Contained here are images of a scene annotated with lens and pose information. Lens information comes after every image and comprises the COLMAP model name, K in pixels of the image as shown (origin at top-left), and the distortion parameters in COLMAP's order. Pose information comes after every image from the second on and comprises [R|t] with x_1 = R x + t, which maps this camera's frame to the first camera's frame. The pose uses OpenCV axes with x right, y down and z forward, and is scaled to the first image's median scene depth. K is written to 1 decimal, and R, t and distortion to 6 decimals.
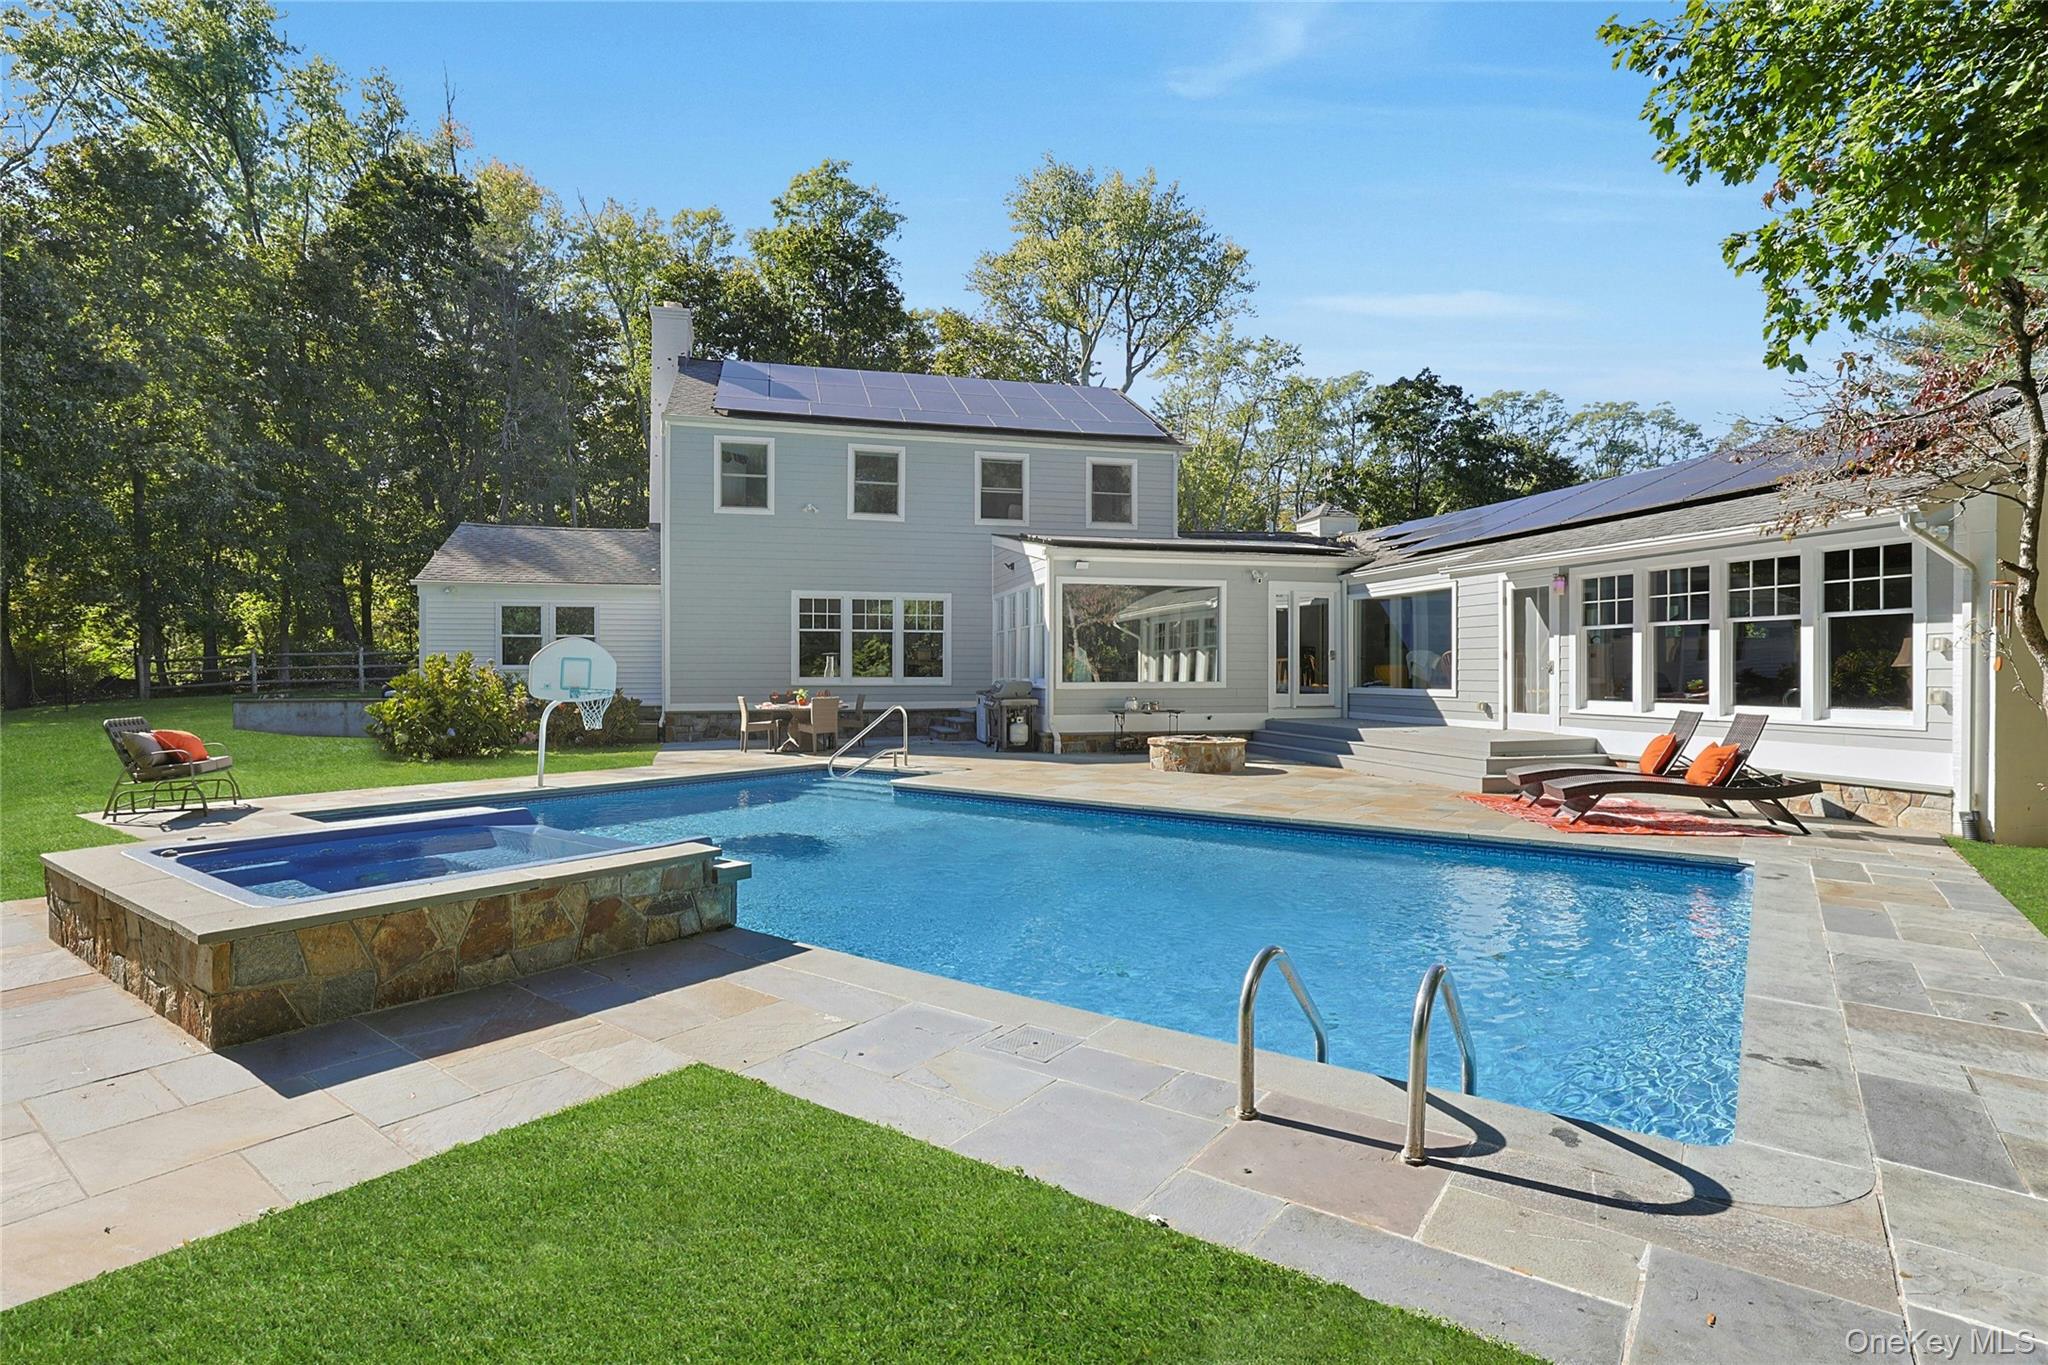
lens RADIAL K [[990.8, 0, 1019.9], [0, 990.8, 653.5], [0, 0, 1]] dist [-0.000931, 0.000167]
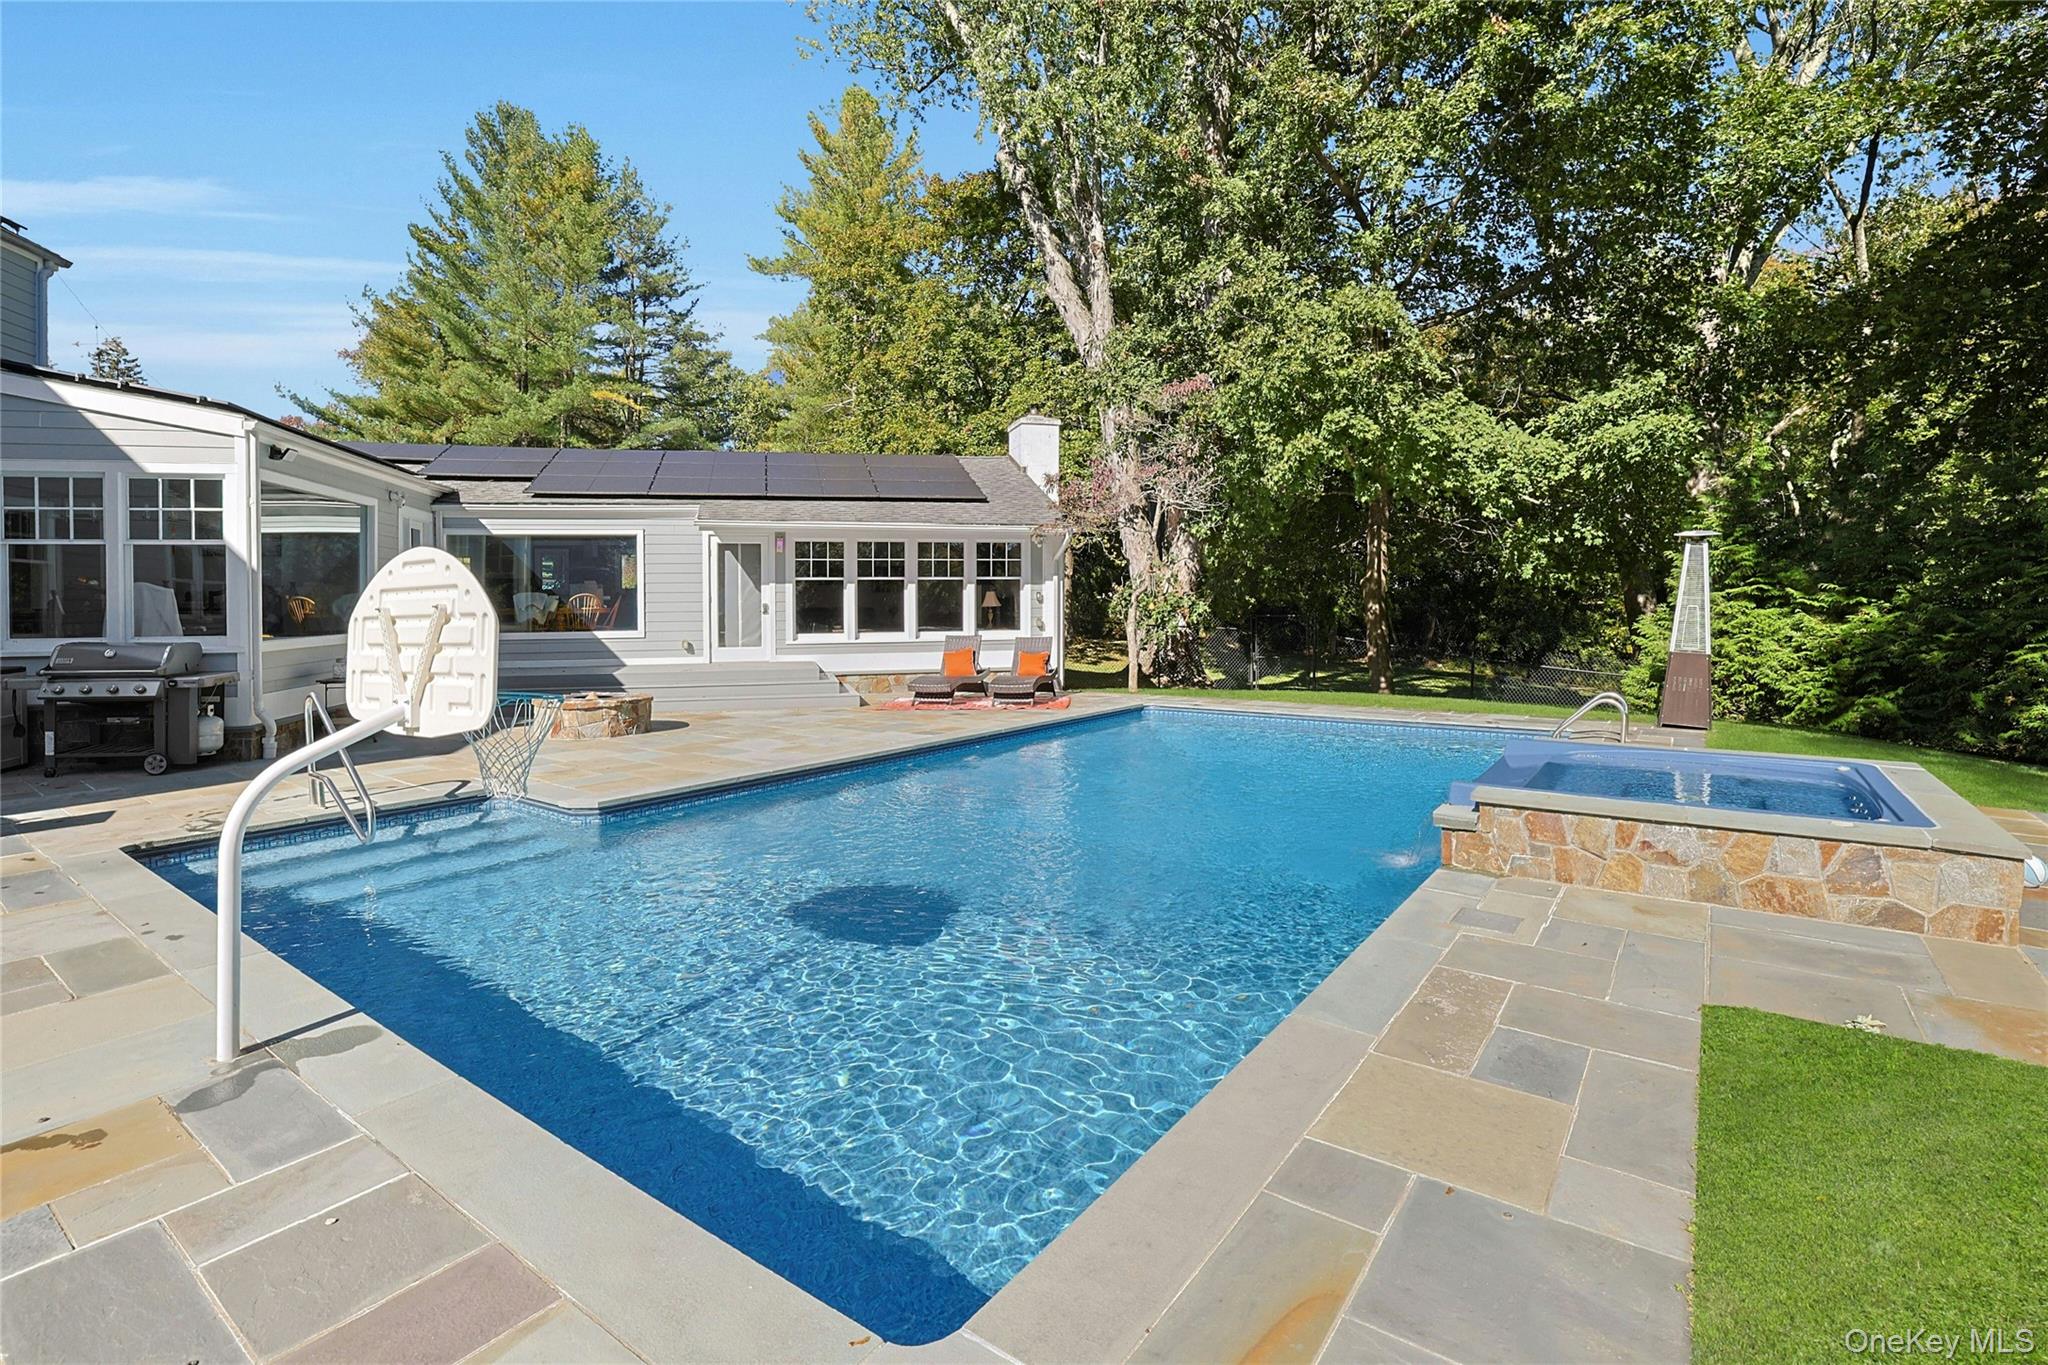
lens RADIAL K [[933.9, 0, 1020.0], [0, 933.9, 677.3], [0, 0, 1]] dist [-0.020540, 0.000361]
pose [[-0.006271, -0.075775, 0.997105, -0.681396], [-0.004658, 0.997116, 0.075746, 0.009640], [-0.999969, -0.004170, -0.006606, 0.708342]]
